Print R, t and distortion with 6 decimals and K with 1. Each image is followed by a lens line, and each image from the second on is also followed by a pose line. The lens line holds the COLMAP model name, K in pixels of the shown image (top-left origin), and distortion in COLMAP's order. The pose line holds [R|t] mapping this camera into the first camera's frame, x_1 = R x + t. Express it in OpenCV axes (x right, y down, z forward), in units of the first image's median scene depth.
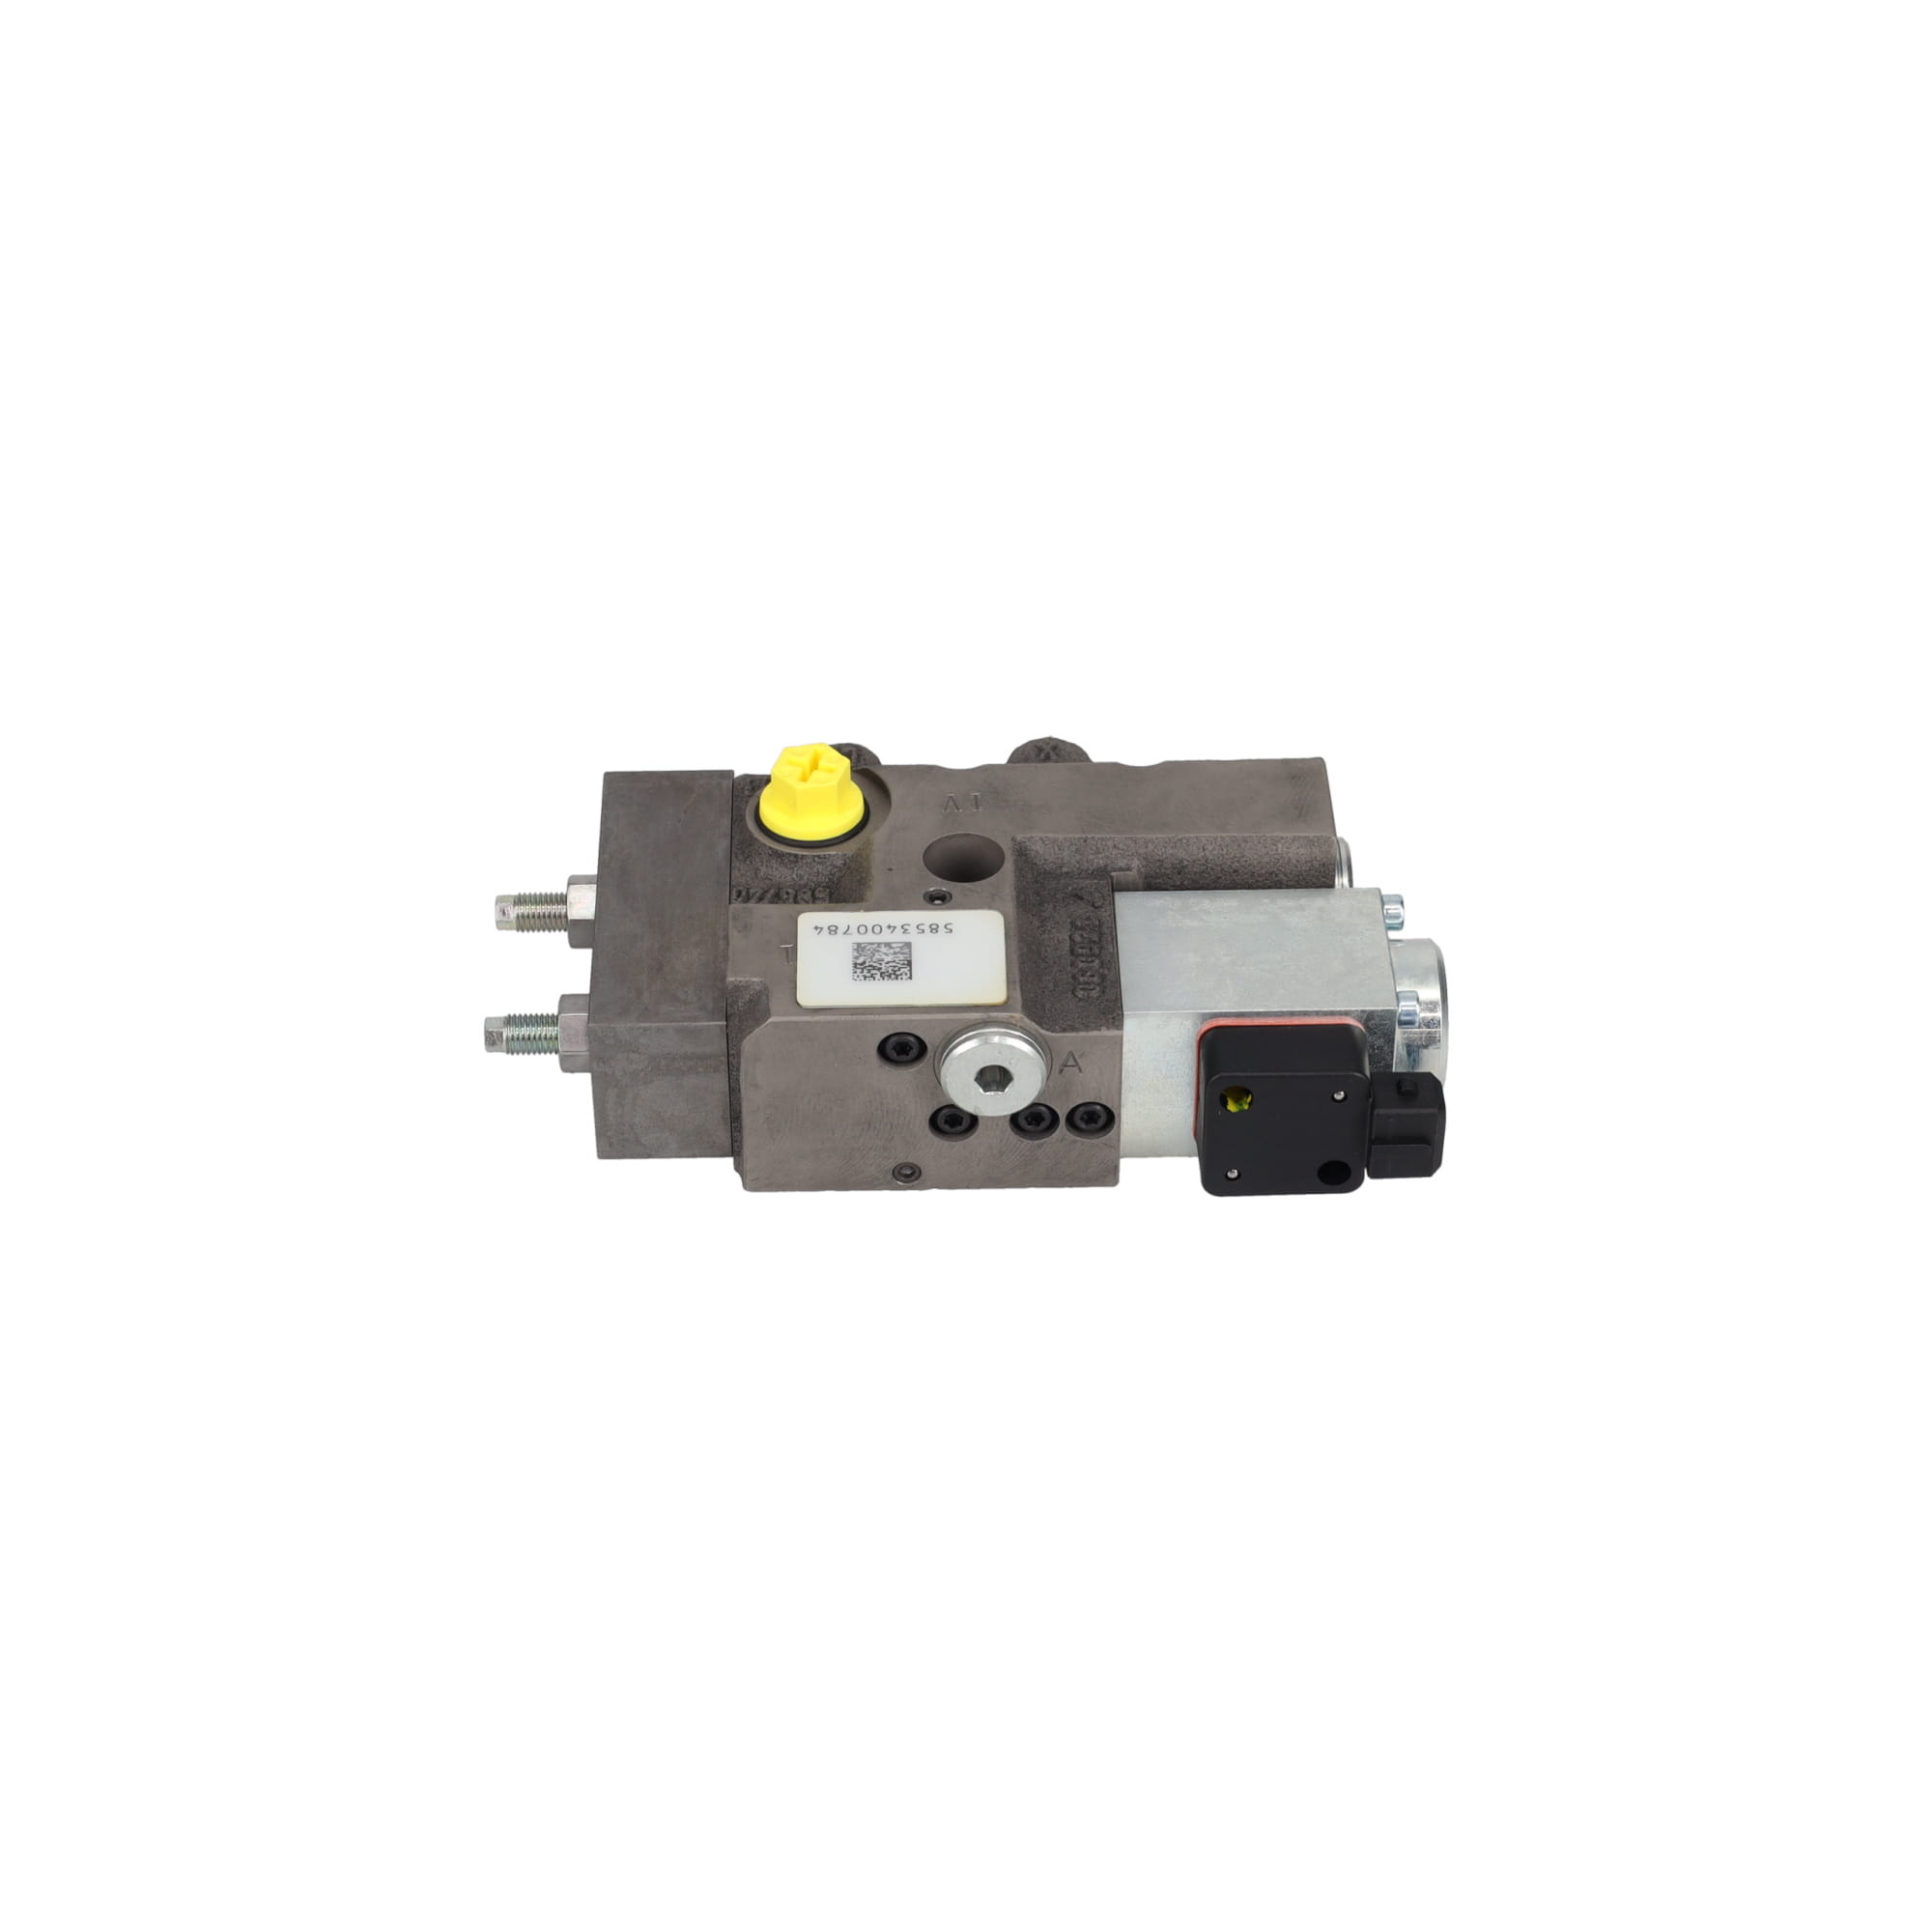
lens RADIAL K [[4545.6, 0, 970.8], [0, 4545.6, 965.5], [0, 0, 1]] dist [0.021985, 0.000000]
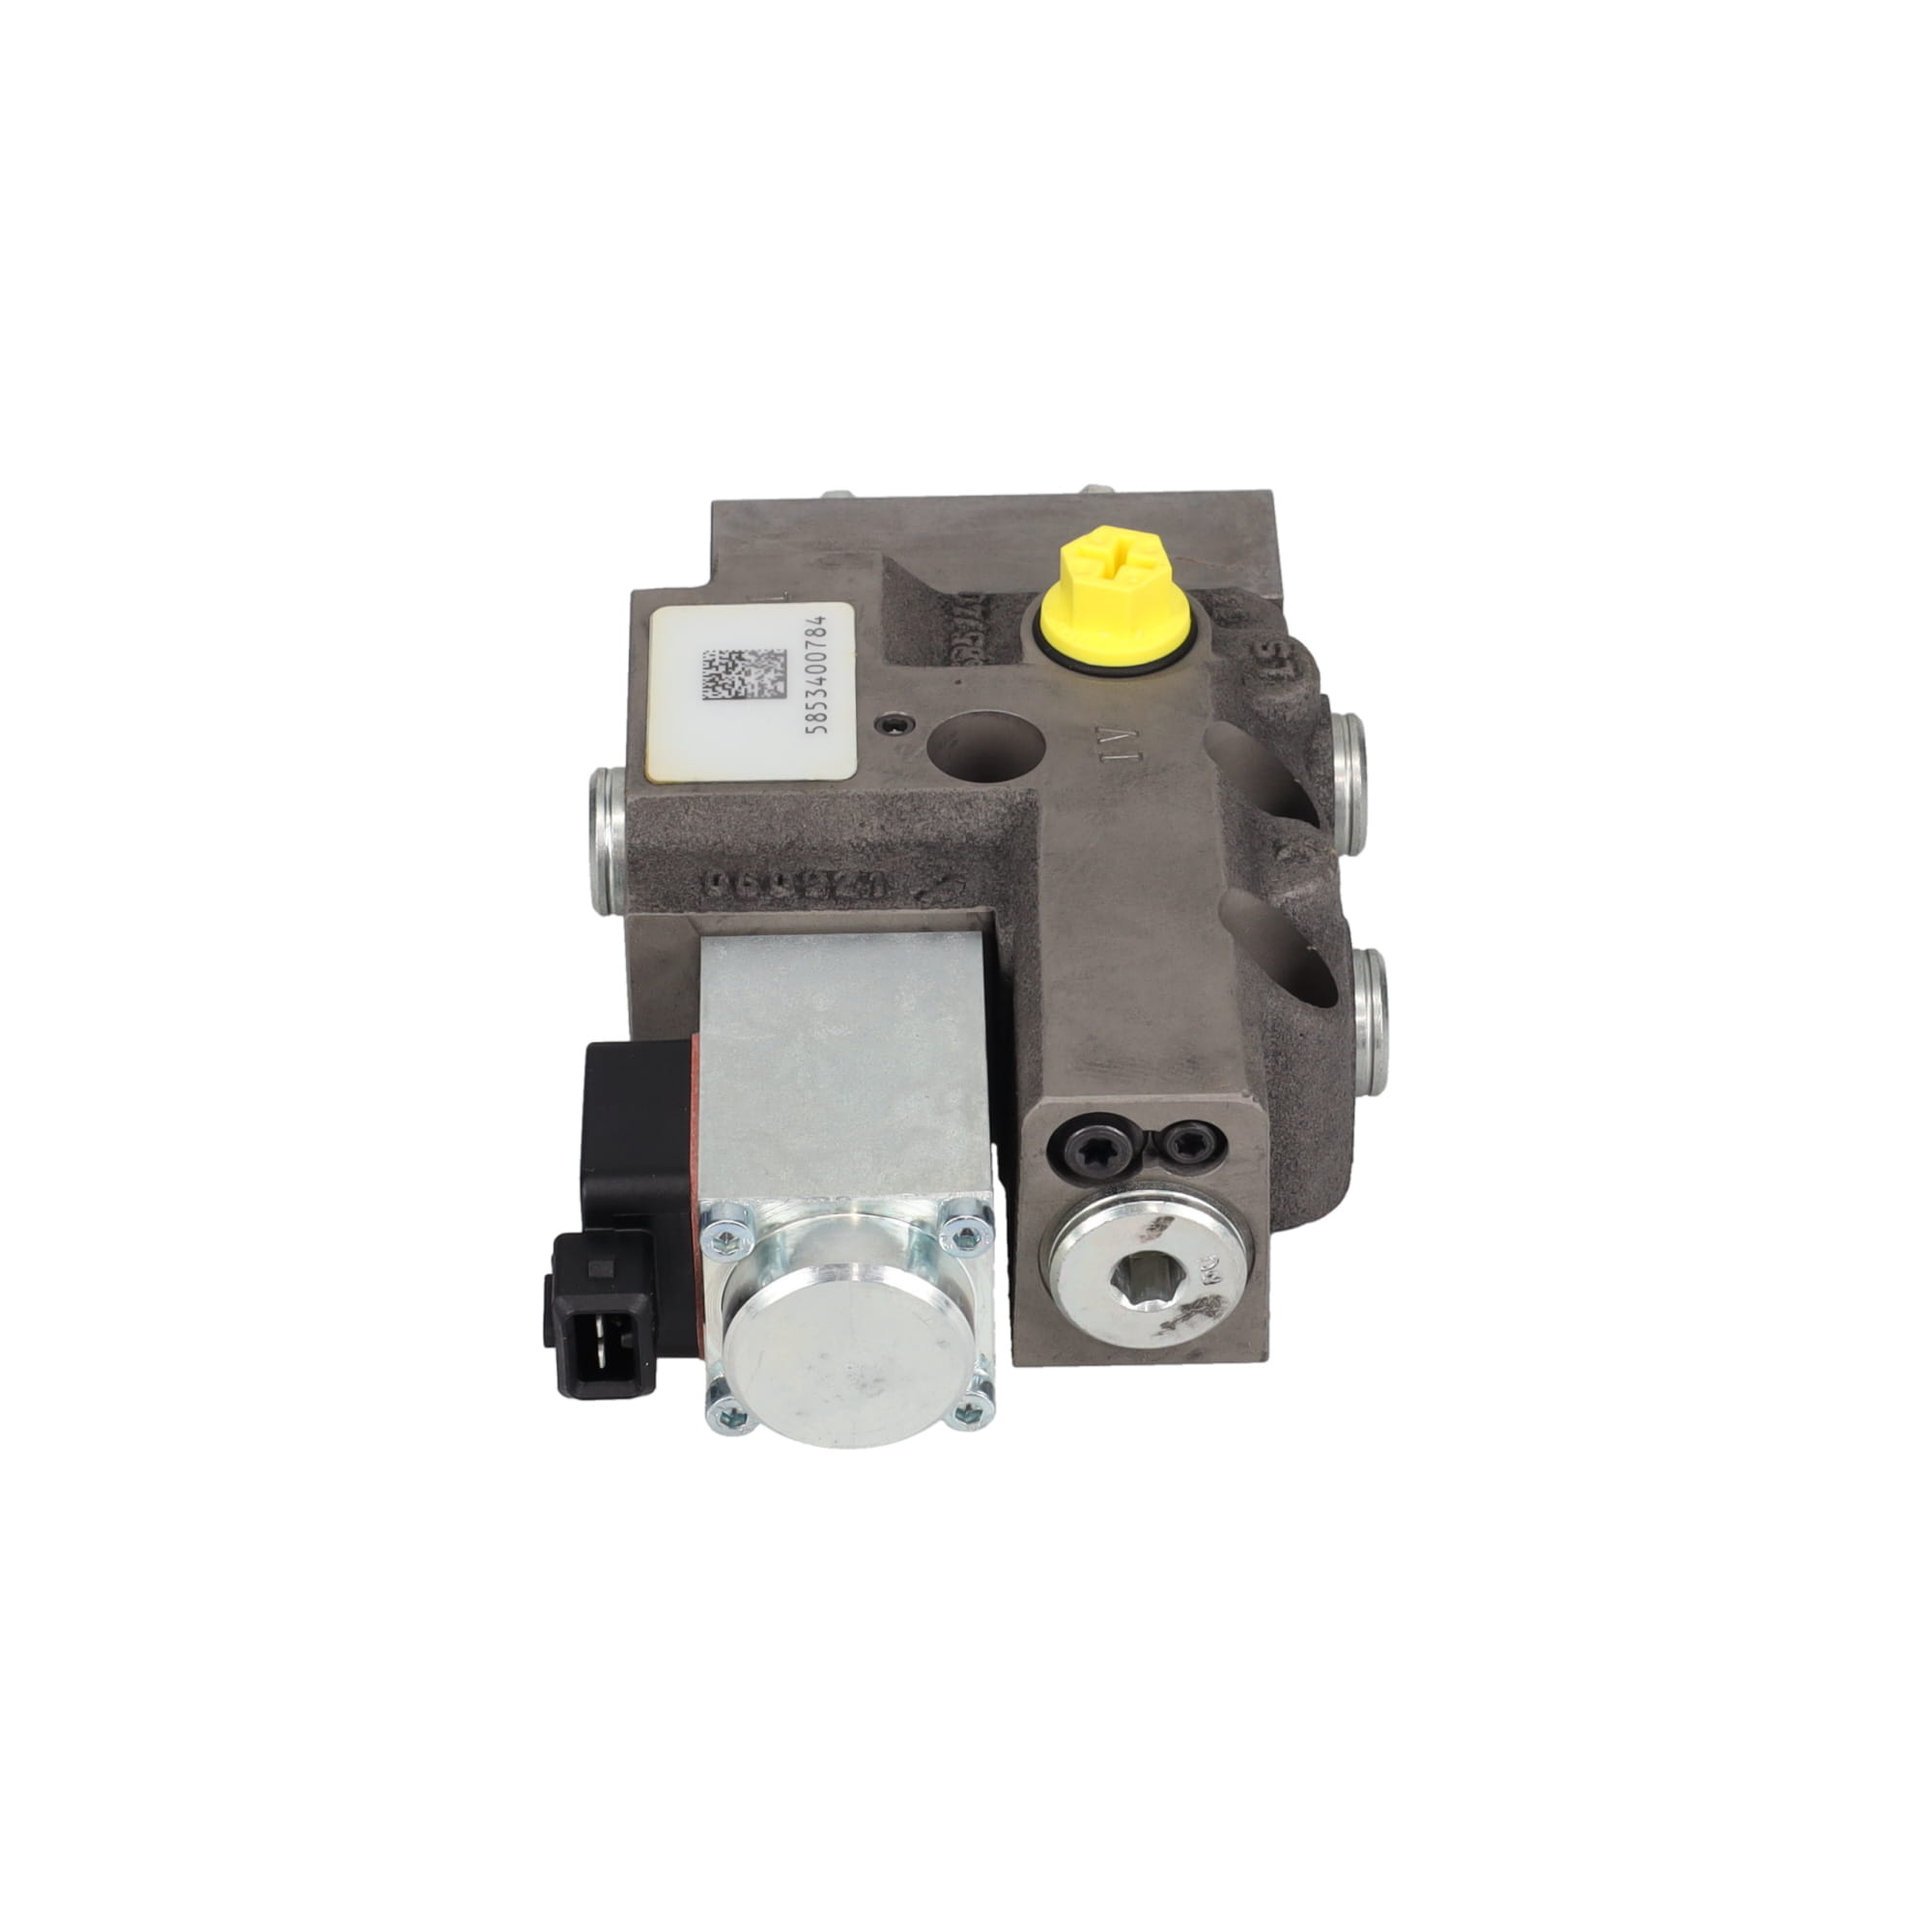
lens RADIAL K [[6524.4, 0, 967.1], [0, 6524.4, 963.8], [0, 0, 1]] dist [0.073961, 0.000000]
pose [[-0.001093, 0.633895, -0.773418, 0.791519], [-0.627308, 0.601881, 0.494190, -0.495417], [0.778770, 0.485712, 0.396990, 0.628864]]
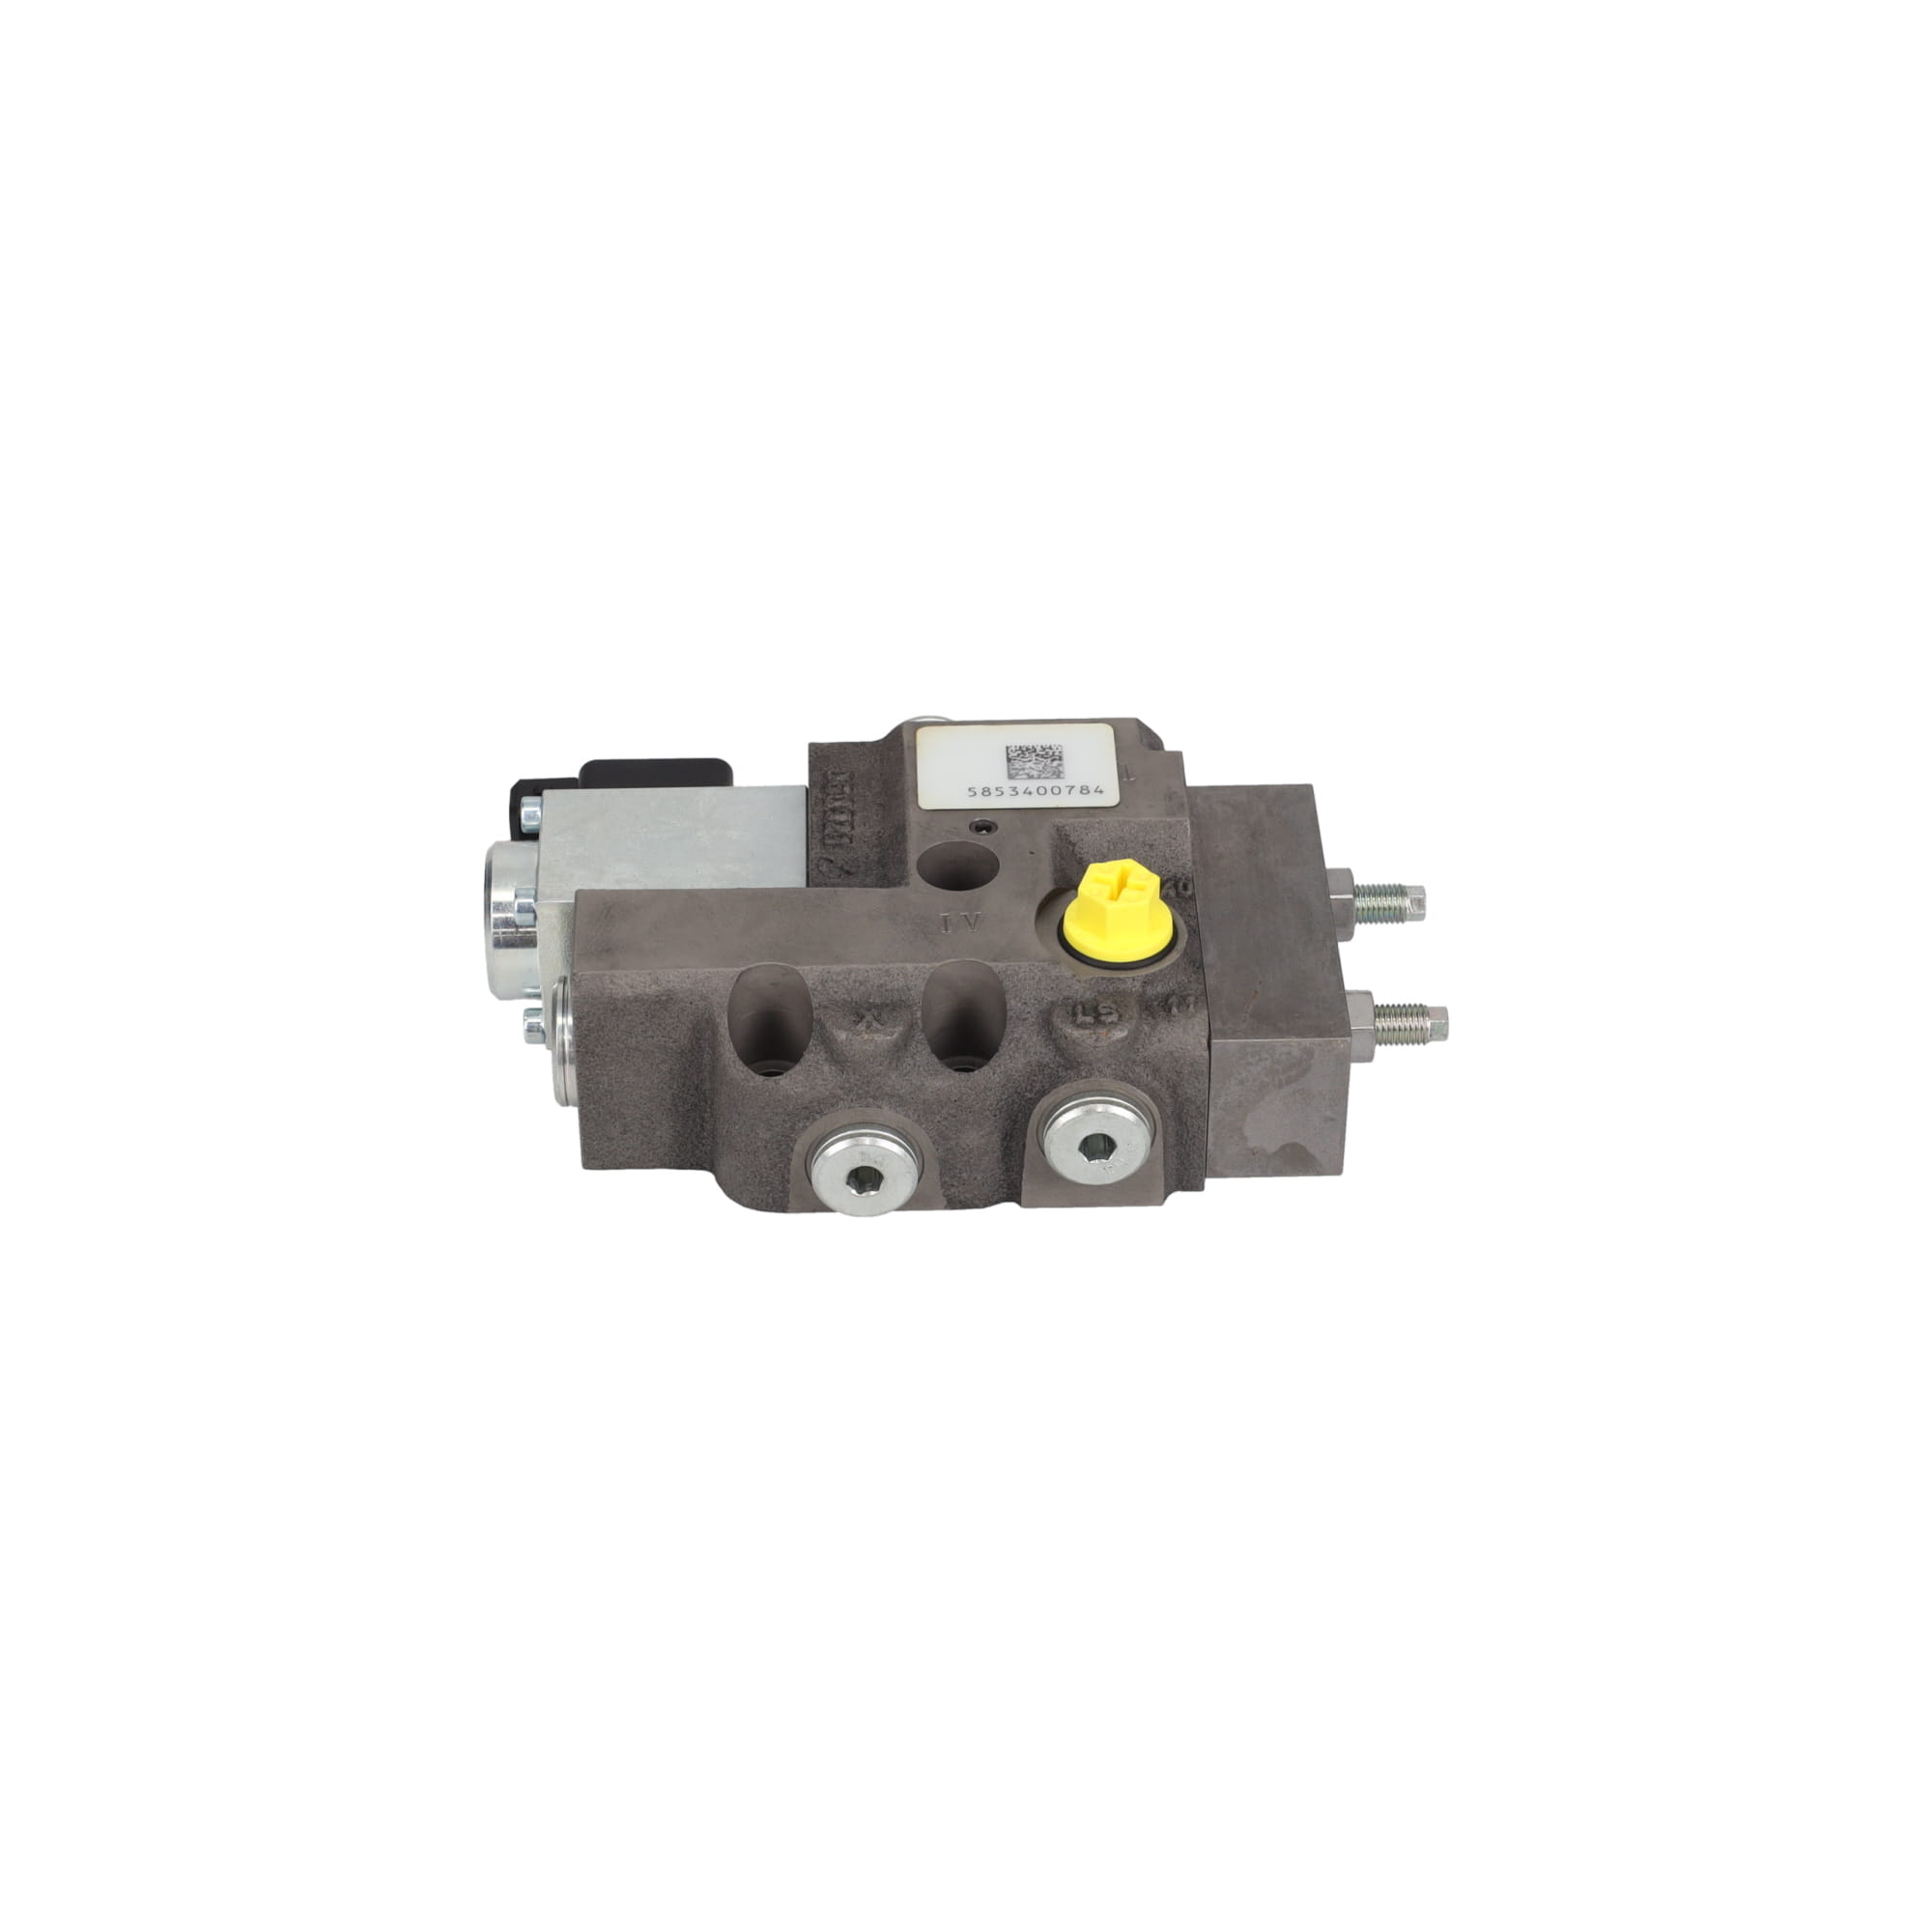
lens RADIAL K [[4545.6, 0, 962.7], [0, 4545.6, 964.2], [0, 0, 1]] dist [0.021985, 0.000000]
pose [[-0.999975, 0.005252, -0.004714, 0.002291], [-0.003483, 0.213639, 0.976906, -0.993535], [0.006138, 0.976898, -0.213616, 1.245472]]
